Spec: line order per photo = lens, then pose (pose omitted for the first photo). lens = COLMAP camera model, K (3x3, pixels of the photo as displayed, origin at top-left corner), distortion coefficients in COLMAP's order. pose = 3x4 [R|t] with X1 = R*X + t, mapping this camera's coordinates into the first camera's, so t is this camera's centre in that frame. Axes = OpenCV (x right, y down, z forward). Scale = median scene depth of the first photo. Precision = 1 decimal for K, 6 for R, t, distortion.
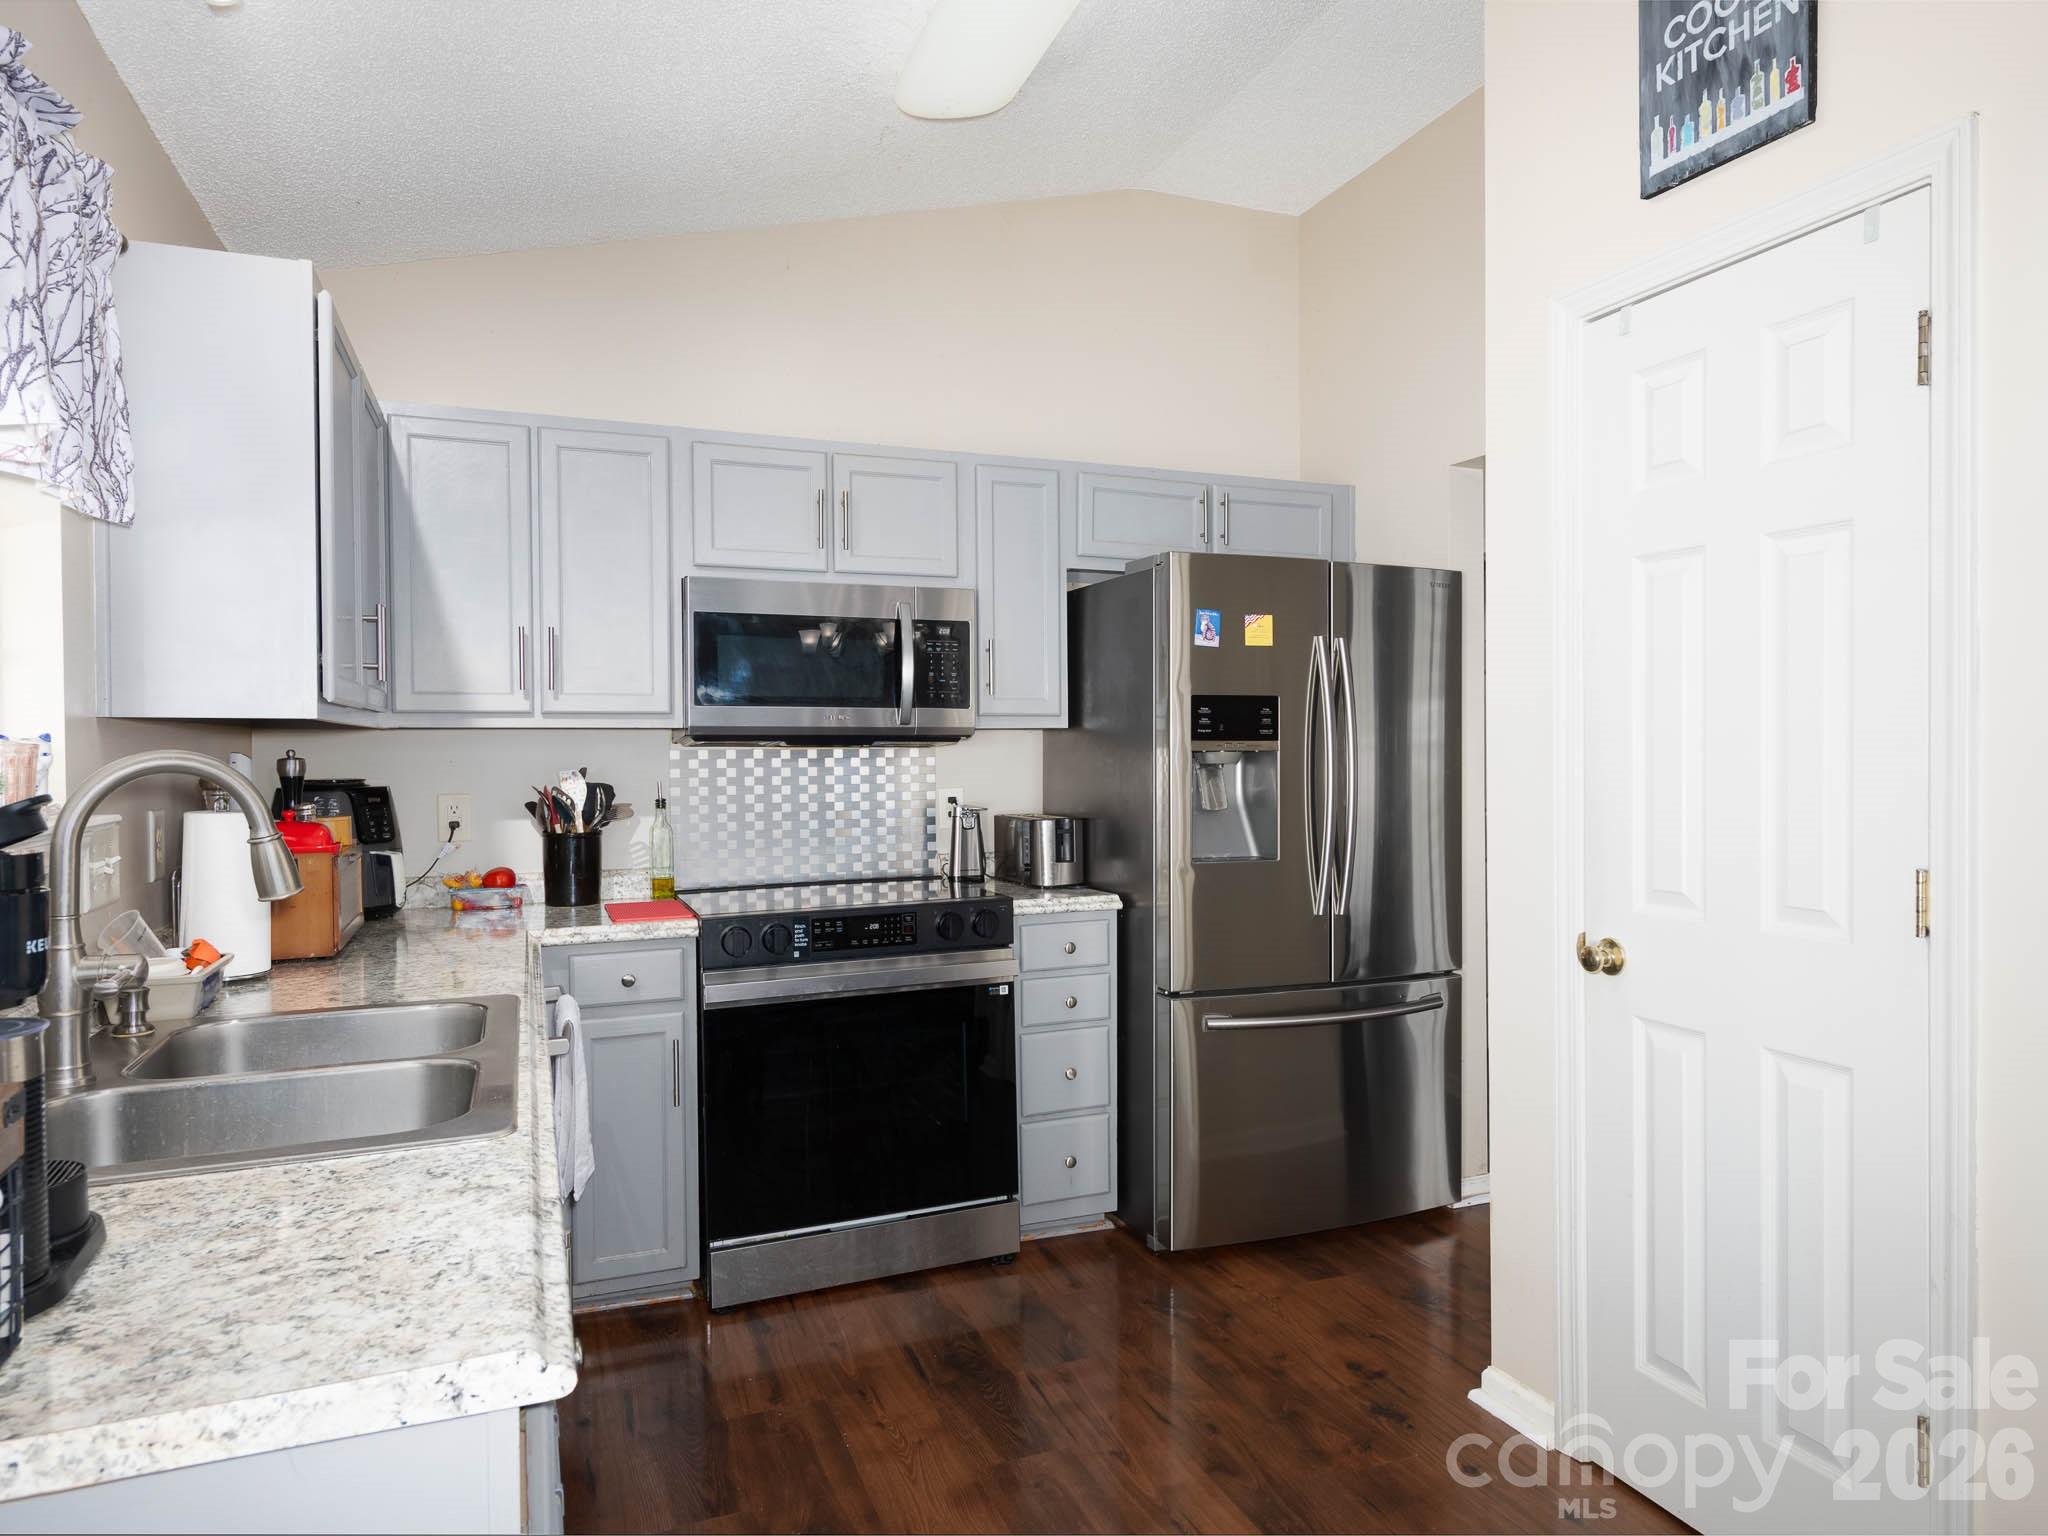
lens RADIAL K [[1260.1, 0, 1024.0], [0, 1260.1, 768.0], [0, 0, 1]] dist [0.038453, -0.000630]
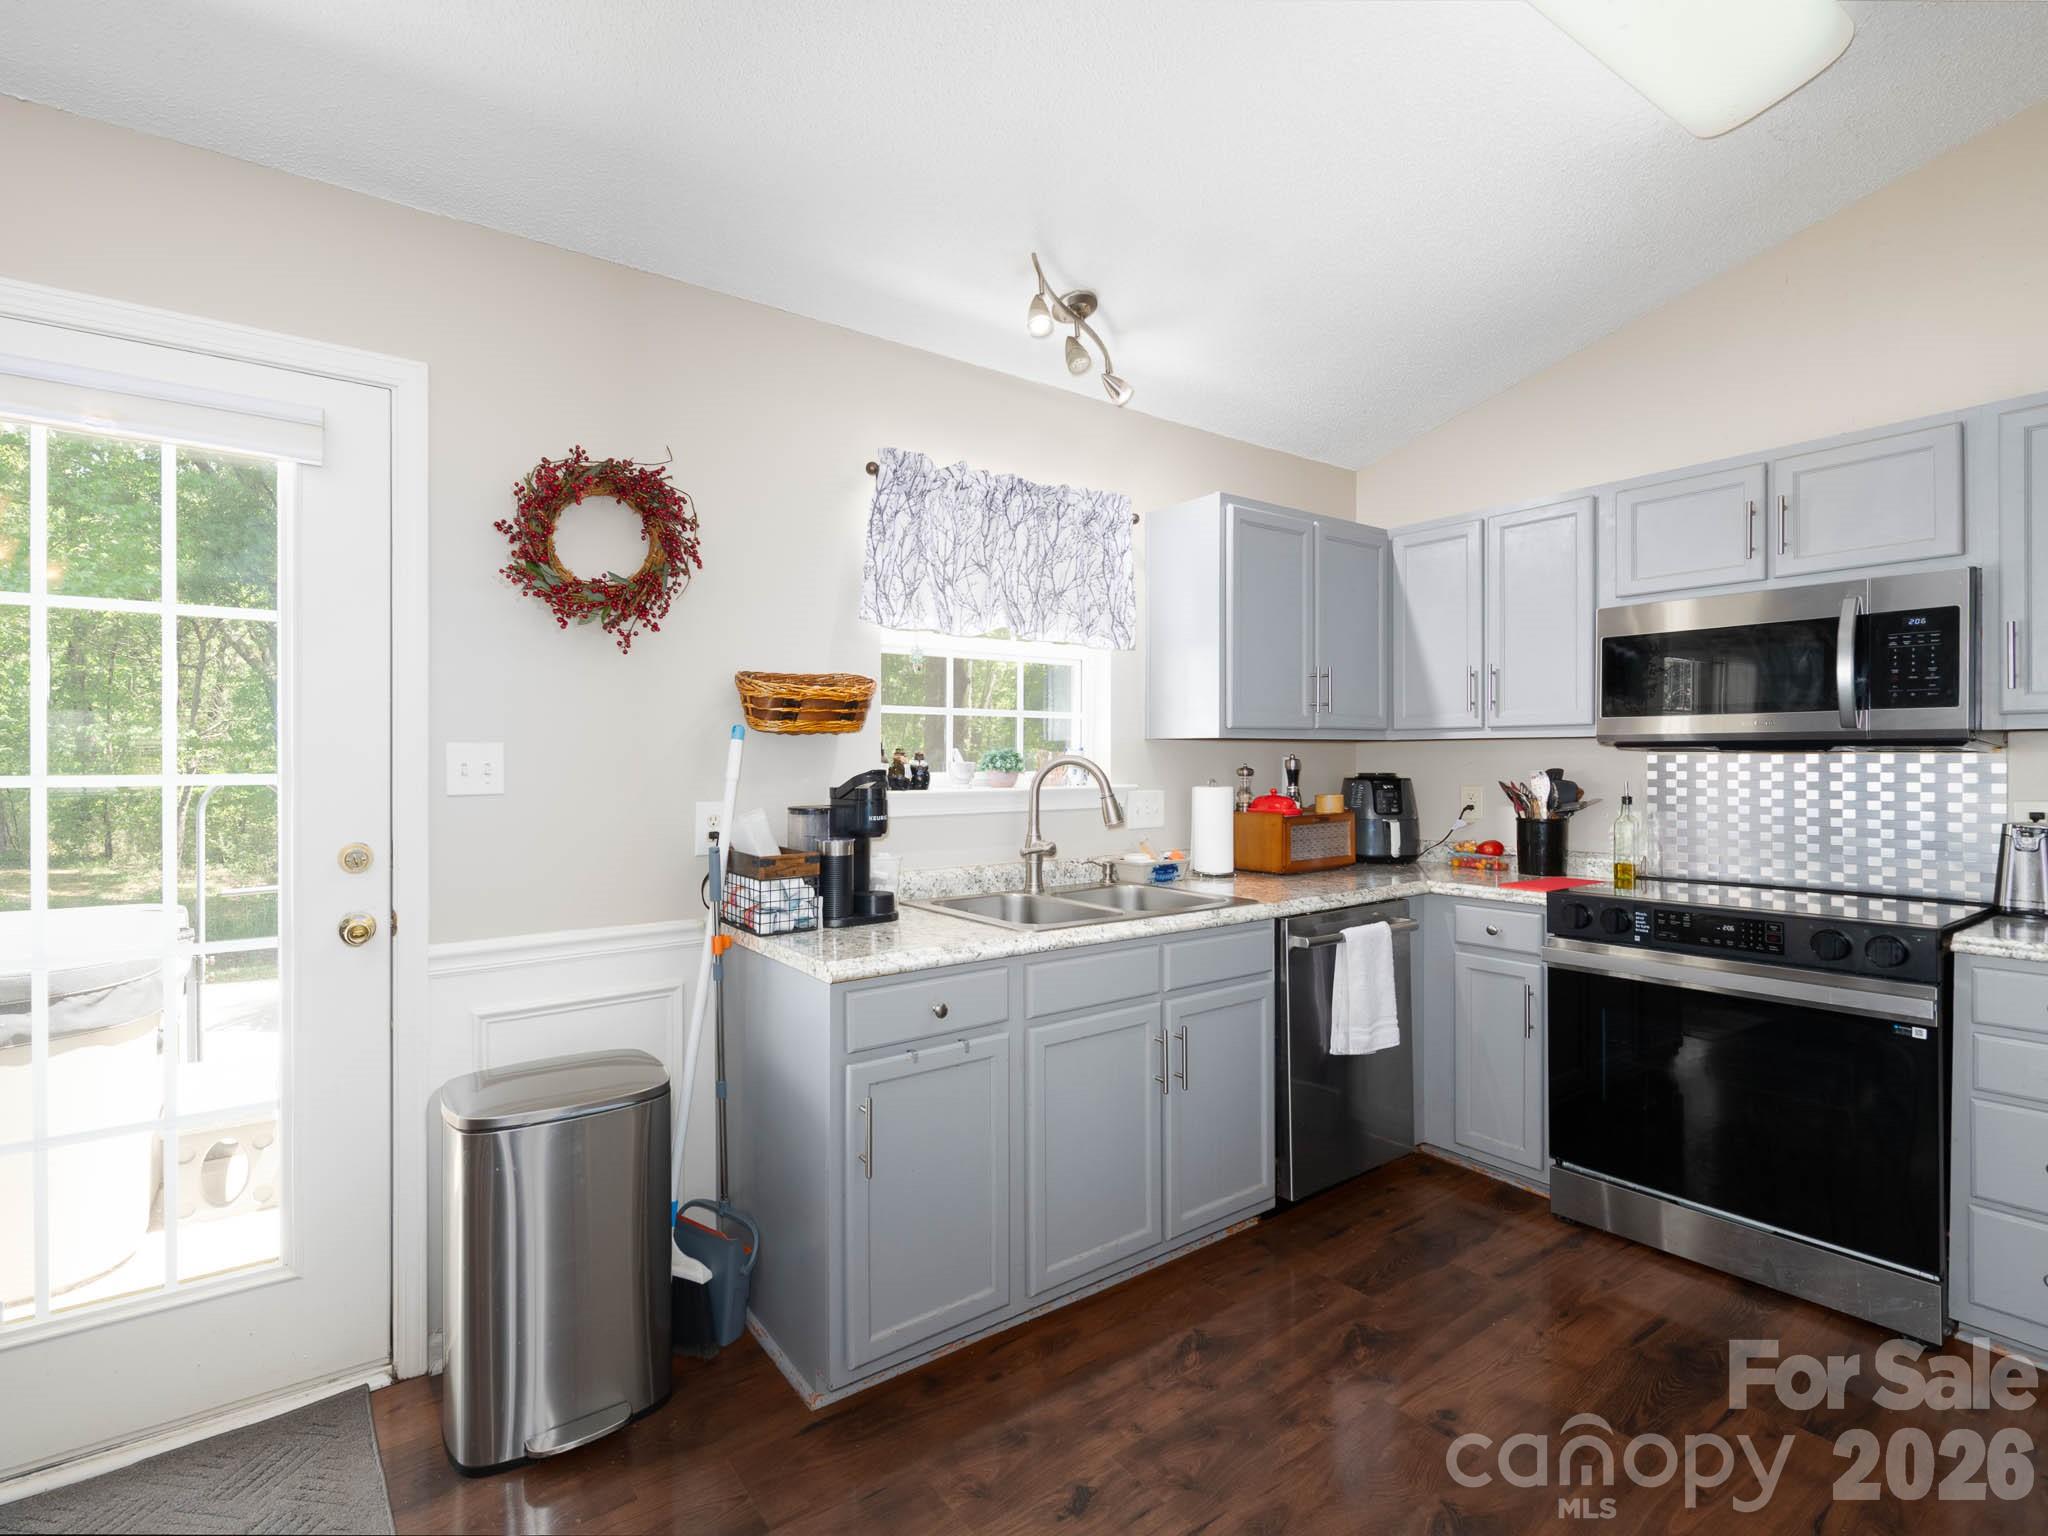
lens RADIAL K [[971.1, 0, 988.0], [0, 971.1, 750.8], [0, 0, 1]] dist [-0.000701, -0.001830]
pose [[0.240601, -0.000807, -0.970624, 0.476710], [-0.015022, 0.999877, -0.004555, -0.005127], [0.970508, 0.015677, 0.240560, 0.217912]]
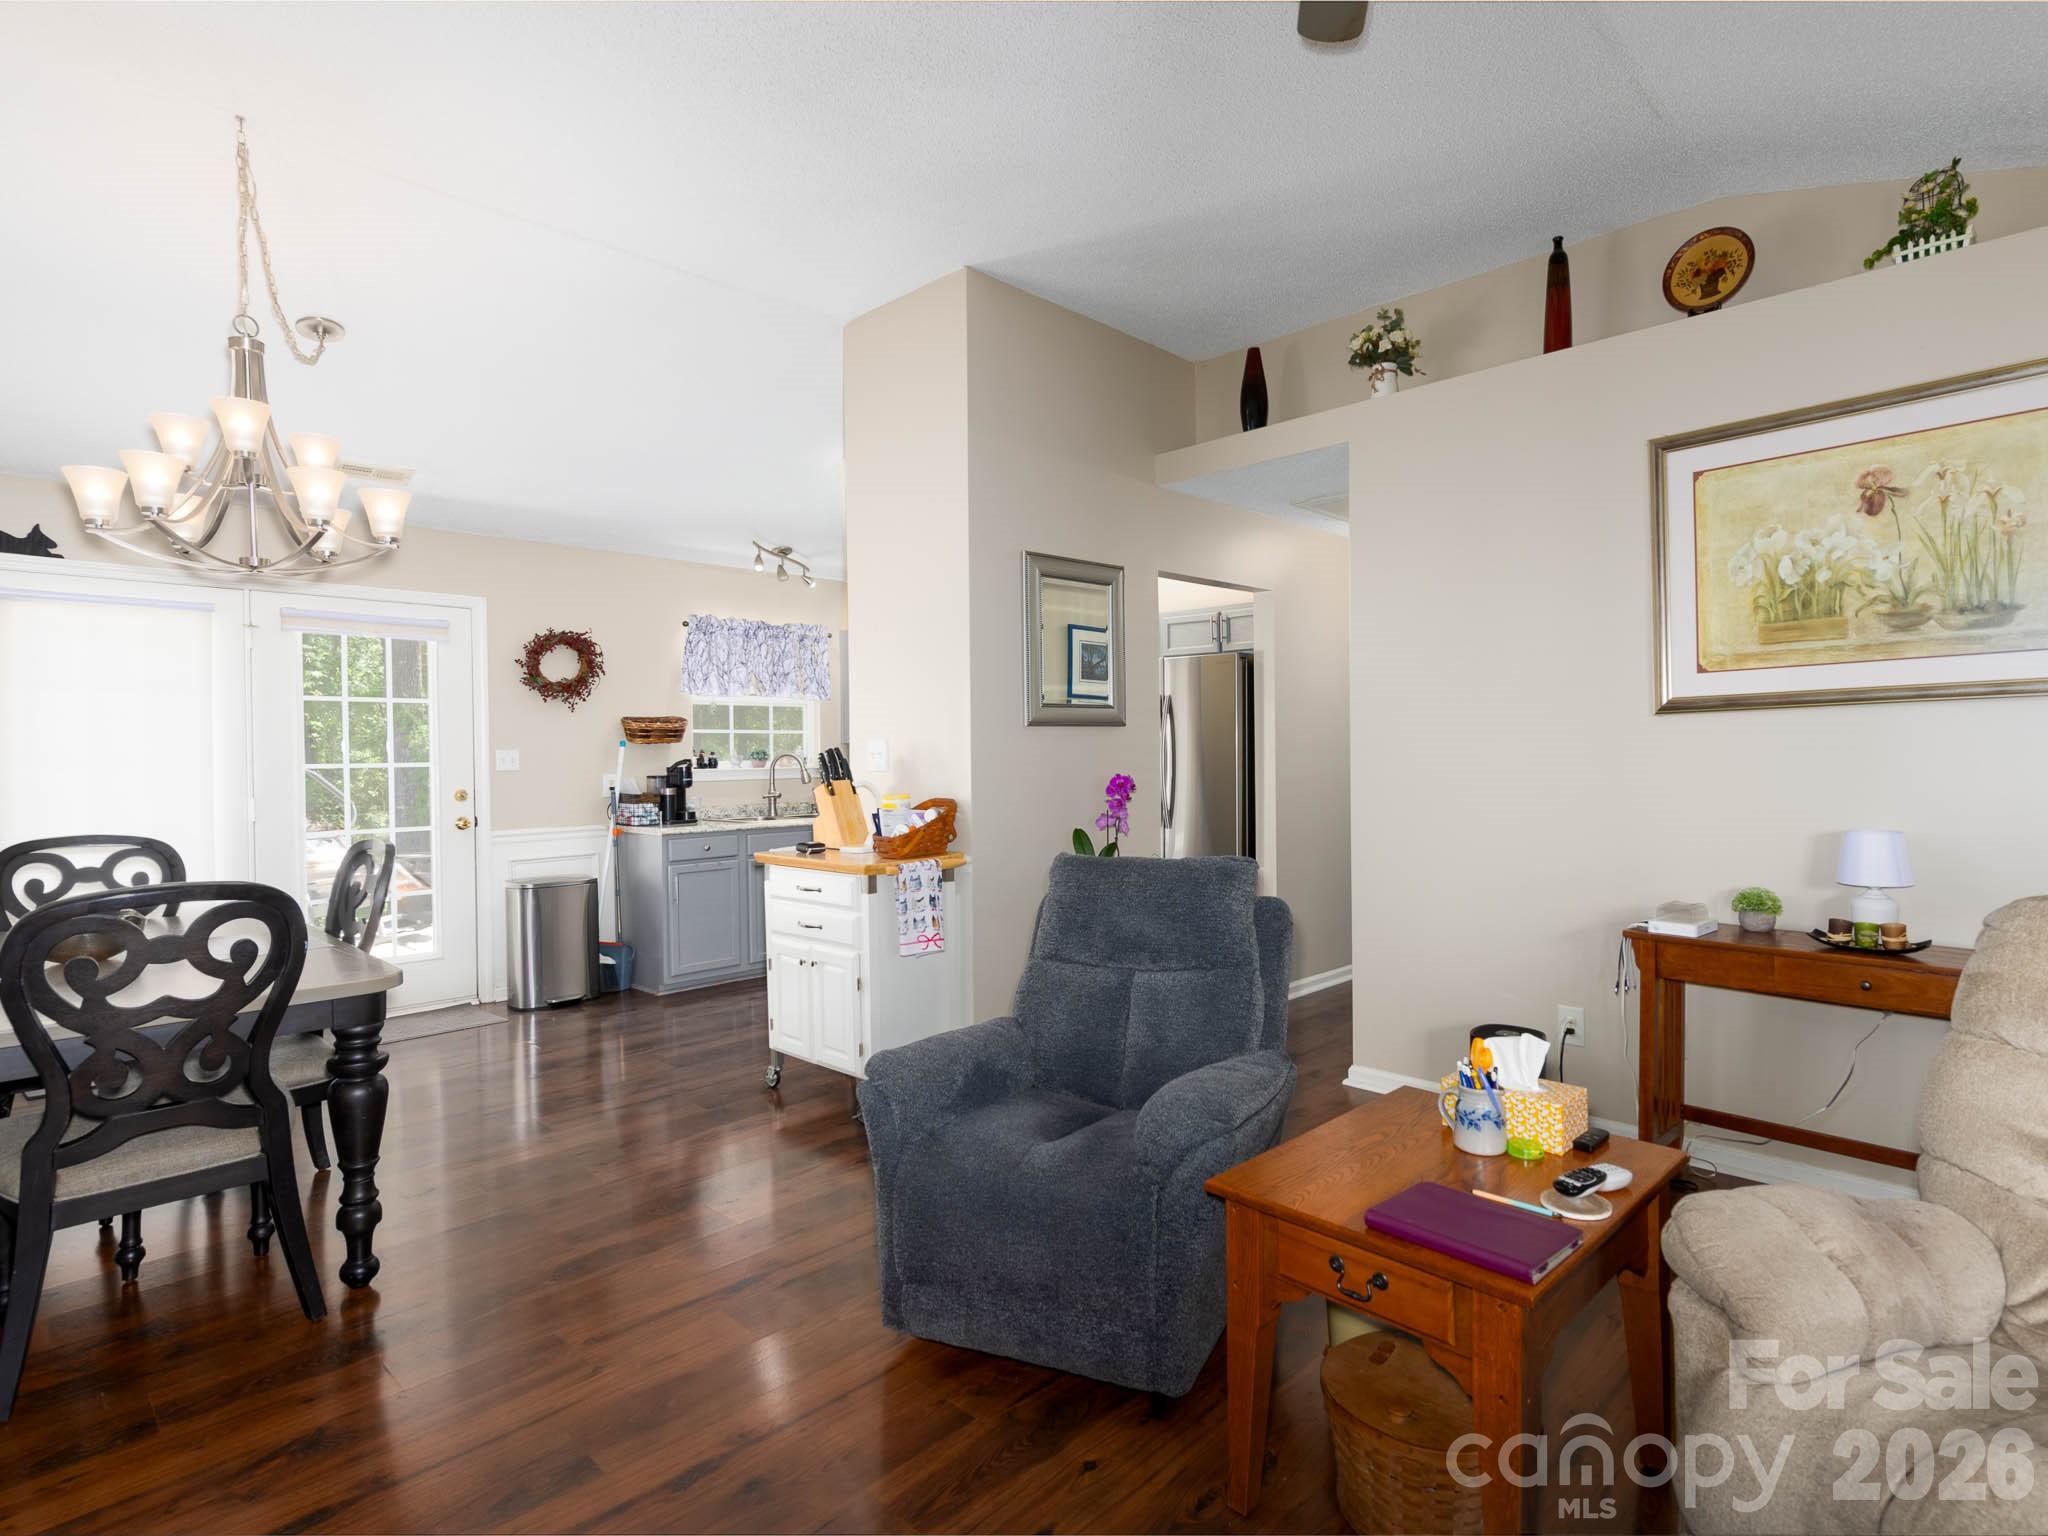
lens RADIAL K [[1145.6, 0, 1188.4], [0, 1145.6, 769.8], [0, 0, 1]] dist [-0.005664, -0.001476]
pose [[0.443090, 0.015480, -0.896344, 1.954439], [-0.005781, 0.999879, 0.014411, -0.008202], [0.896459, -0.001204, 0.443126, 0.211247]]
